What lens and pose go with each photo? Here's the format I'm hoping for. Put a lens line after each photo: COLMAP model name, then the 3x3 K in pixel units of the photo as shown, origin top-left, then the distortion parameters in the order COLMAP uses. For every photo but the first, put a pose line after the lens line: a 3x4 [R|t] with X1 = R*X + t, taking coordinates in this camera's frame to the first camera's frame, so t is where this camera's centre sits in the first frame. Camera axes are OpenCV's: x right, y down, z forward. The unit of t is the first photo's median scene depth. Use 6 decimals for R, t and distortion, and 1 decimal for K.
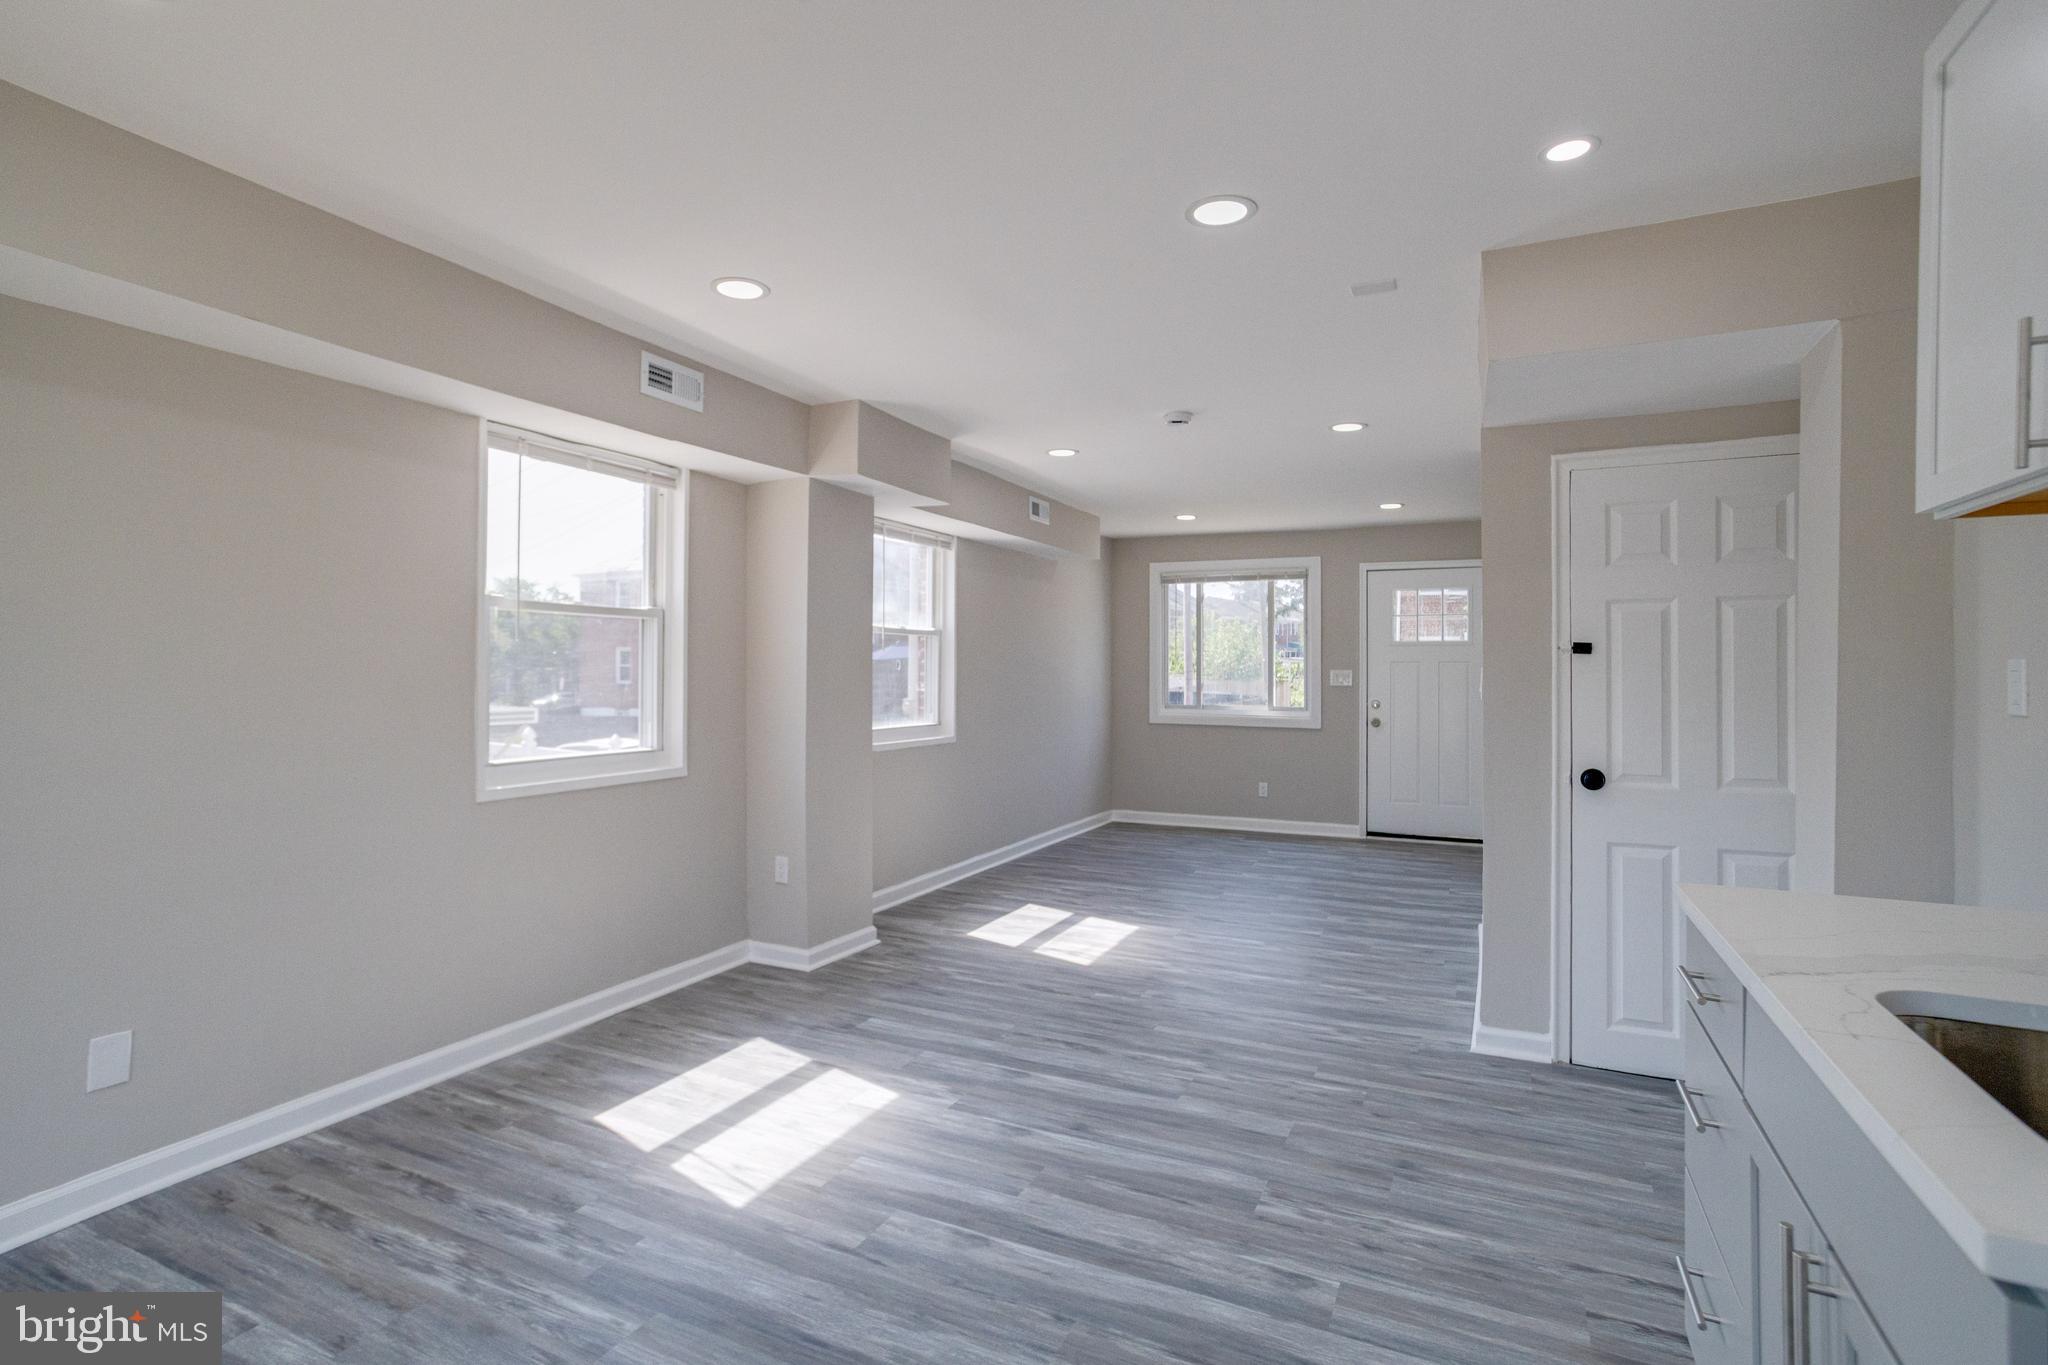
lens RADIAL K [[1006.1, 0, 1000.3], [0, 1006.1, 666.7], [0, 0, 1]] dist [-0.044937, 0.034760]
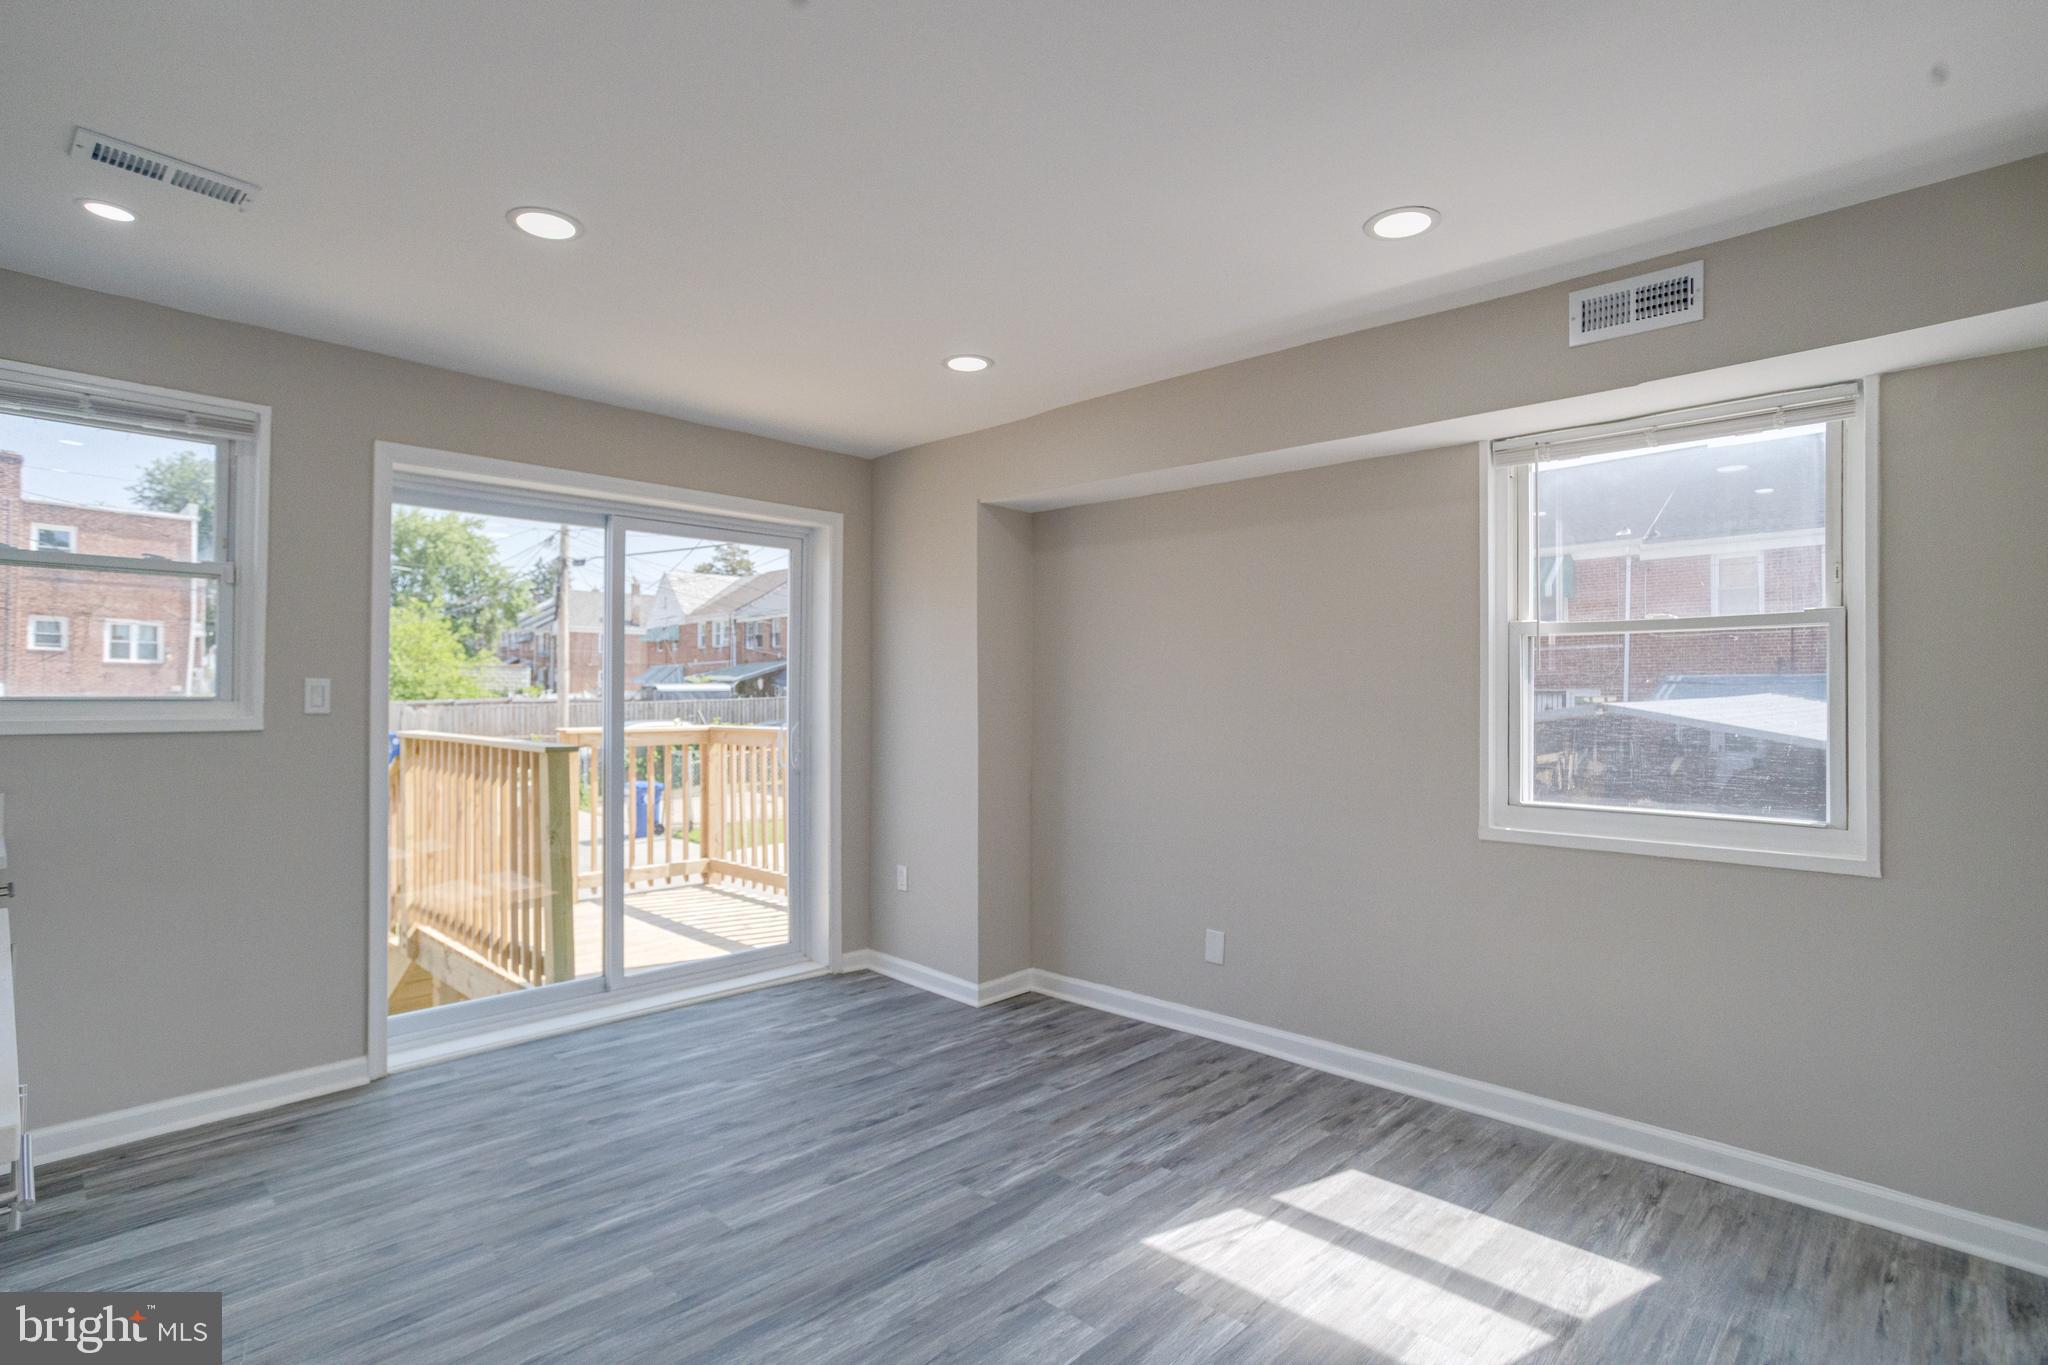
lens RADIAL K [[1006.1, 0, 1006.8], [0, 1006.1, 676.9], [0, 0, 1]] dist [-0.044937, 0.034760]
pose [[-0.311524, -0.027441, -0.949842, 0.510002], [-0.003166, 0.999607, -0.027841, 0.007327], [0.950233, -0.005666, -0.311488, 0.817717]]
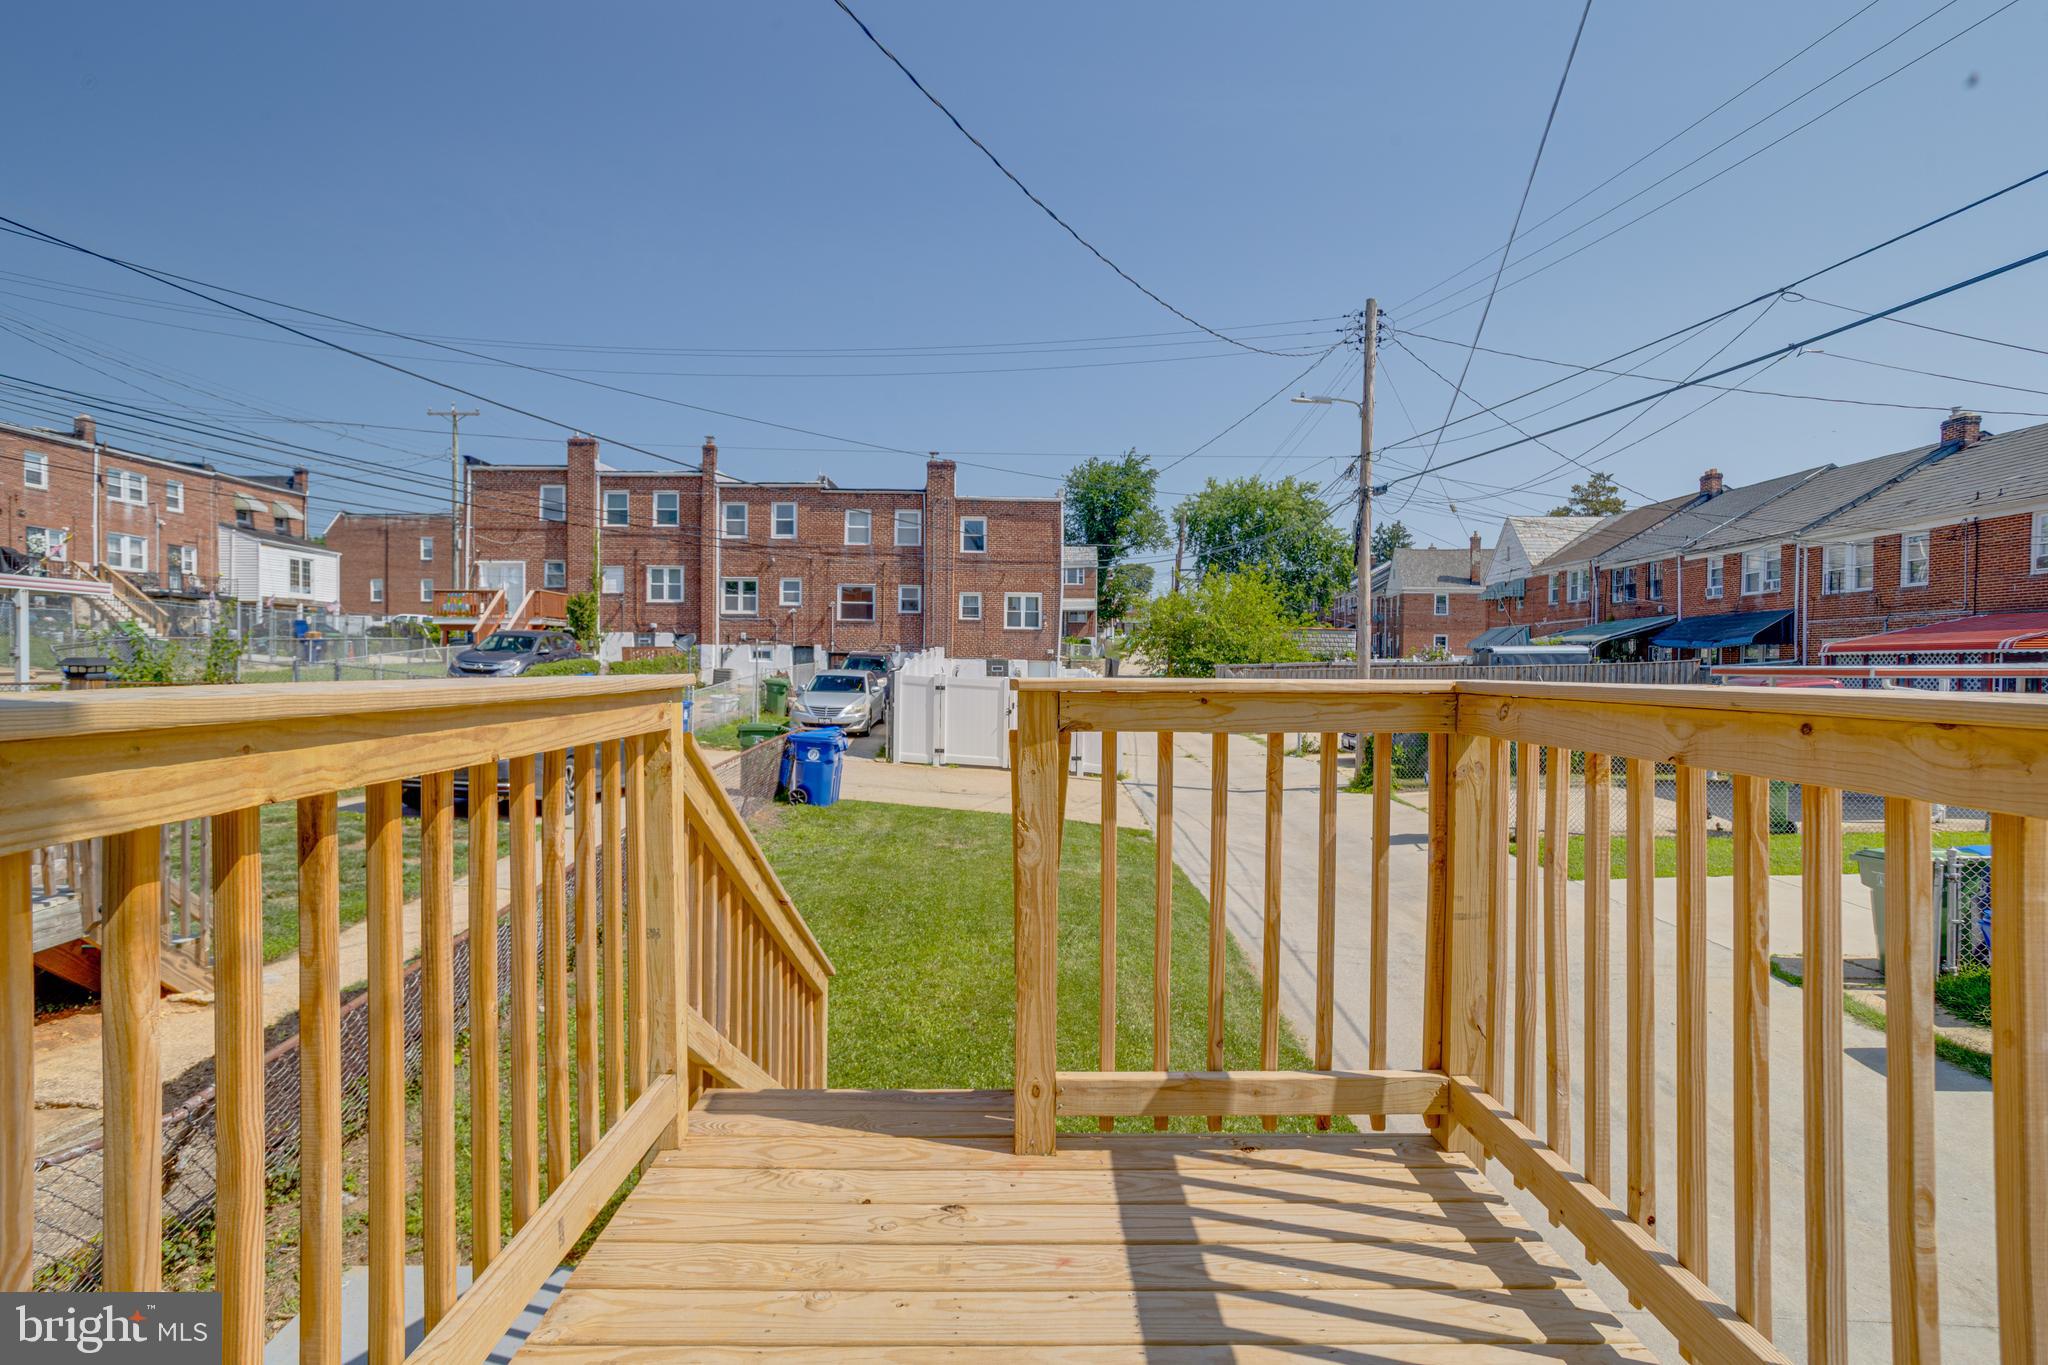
lens RADIAL K [[1006.1, 0, 996.1], [0, 1006.1, 703.8], [0, 0, 1]] dist [-0.044937, 0.034760]
pose [[-0.902505, 0.004329, -0.430659, -0.623000], [-0.013185, 0.999203, 0.037677, 0.045794], [0.430479, 0.039682, -0.901728, 0.107855]]
